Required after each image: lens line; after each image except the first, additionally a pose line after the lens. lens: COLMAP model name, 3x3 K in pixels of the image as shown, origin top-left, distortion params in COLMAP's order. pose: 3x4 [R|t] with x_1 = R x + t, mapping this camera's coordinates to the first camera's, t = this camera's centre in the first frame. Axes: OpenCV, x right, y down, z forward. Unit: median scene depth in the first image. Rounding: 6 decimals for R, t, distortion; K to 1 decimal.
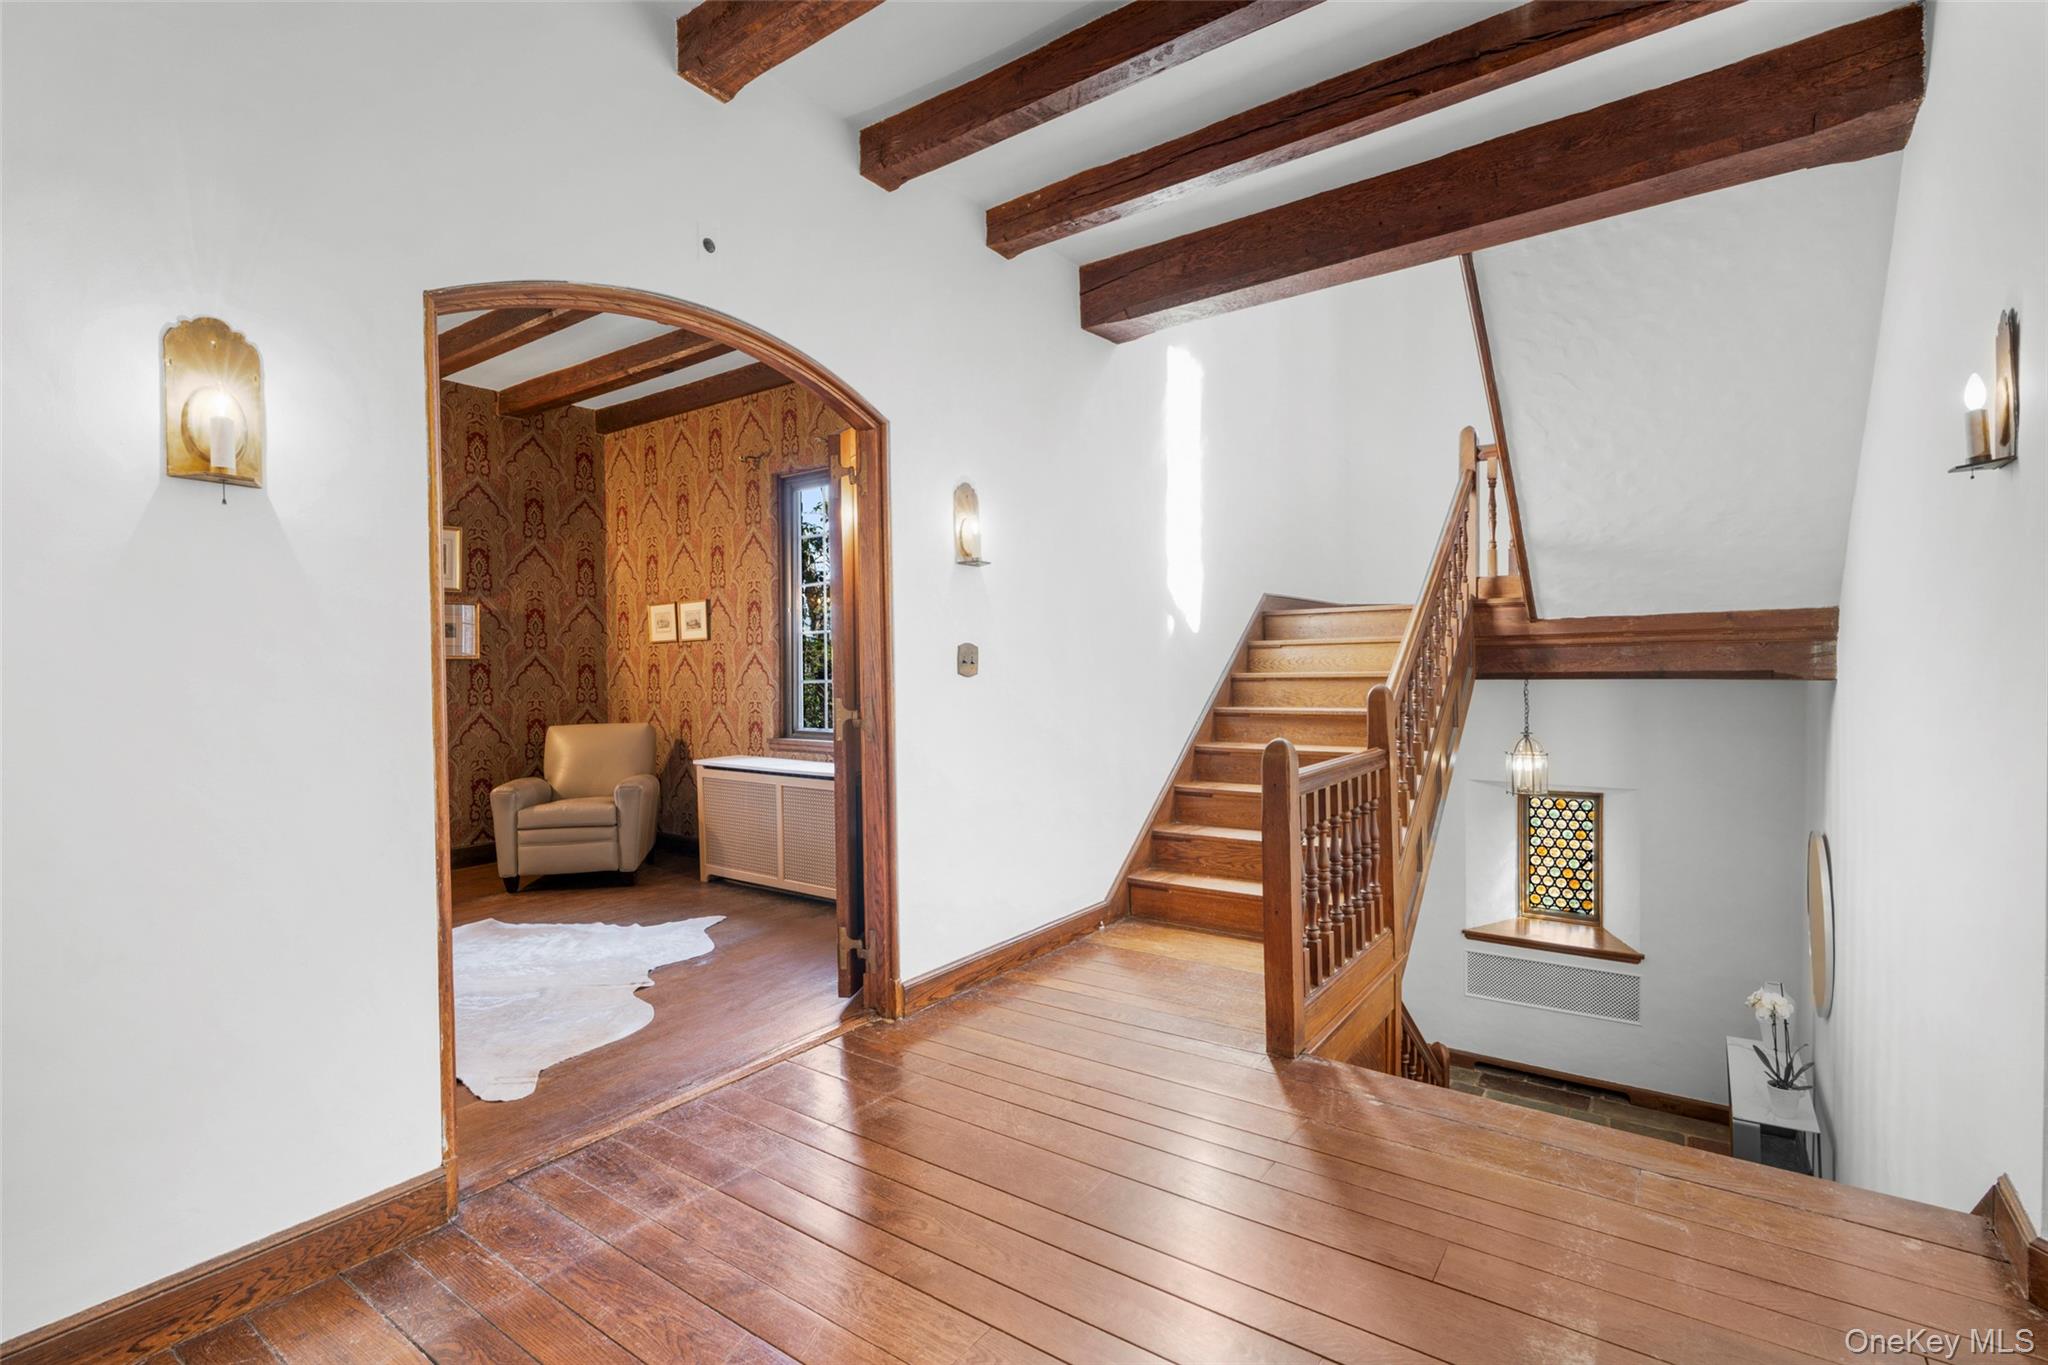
lens RADIAL K [[940.5, 0, 1021.5], [0, 940.5, 673.9], [0, 0, 1]] dist [-0.000601, 0.000259]
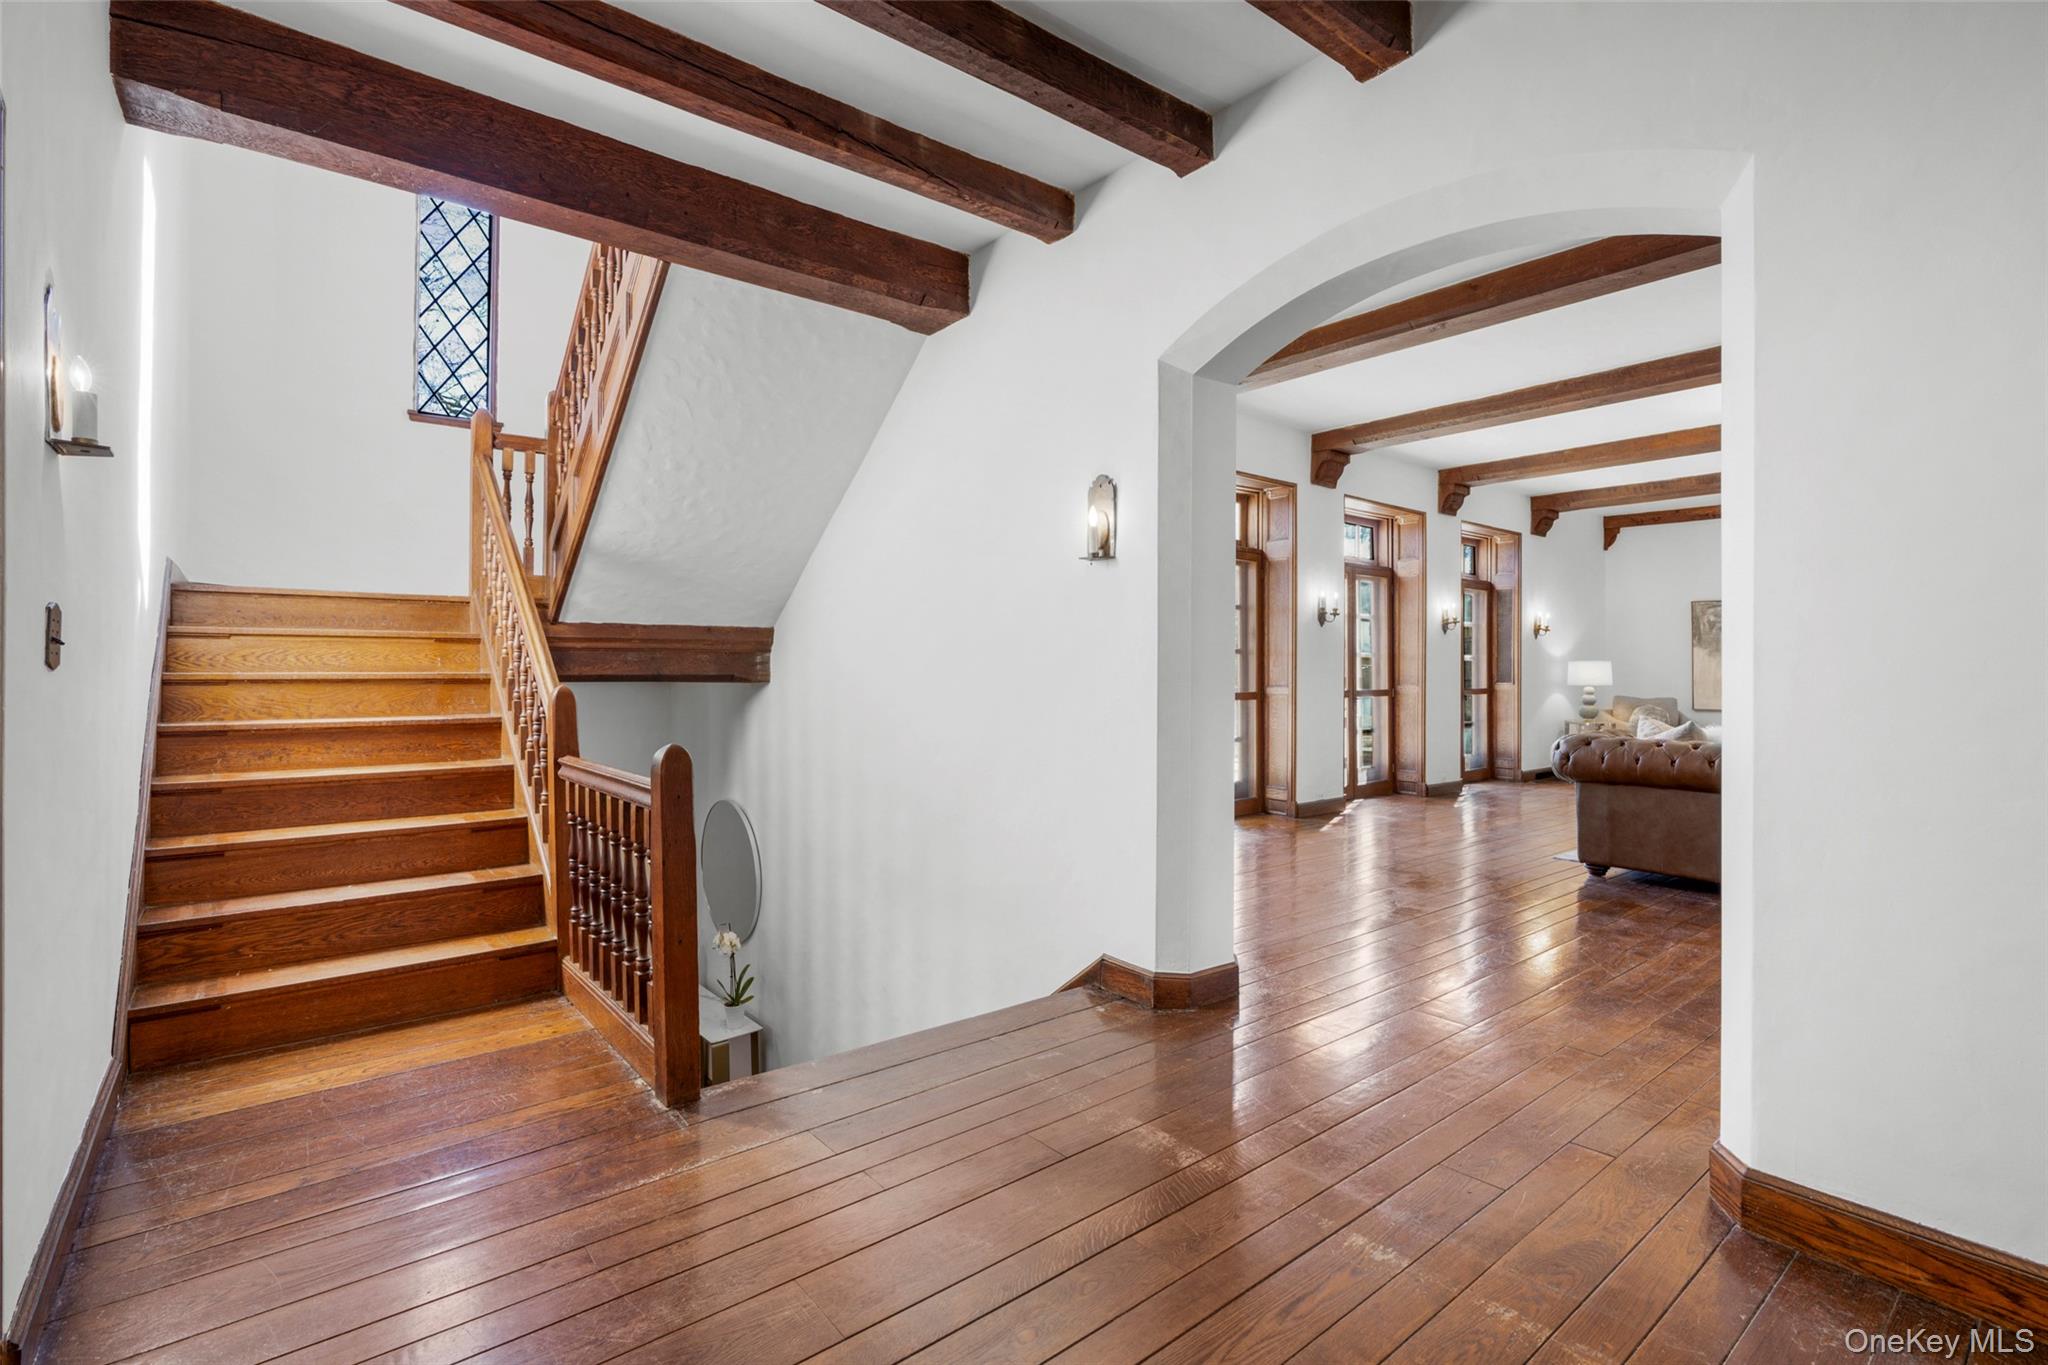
lens RADIAL K [[940.9, 0, 1024.3], [0, 940.9, 663.6], [0, 0, 1]] dist [-0.000658, -0.000080]
pose [[0.261778, 0.019543, 0.964930, -0.338371], [-0.002714, 0.999806, -0.019513, 0.005282], [-0.965124, 0.002490, 0.261780, 0.306311]]
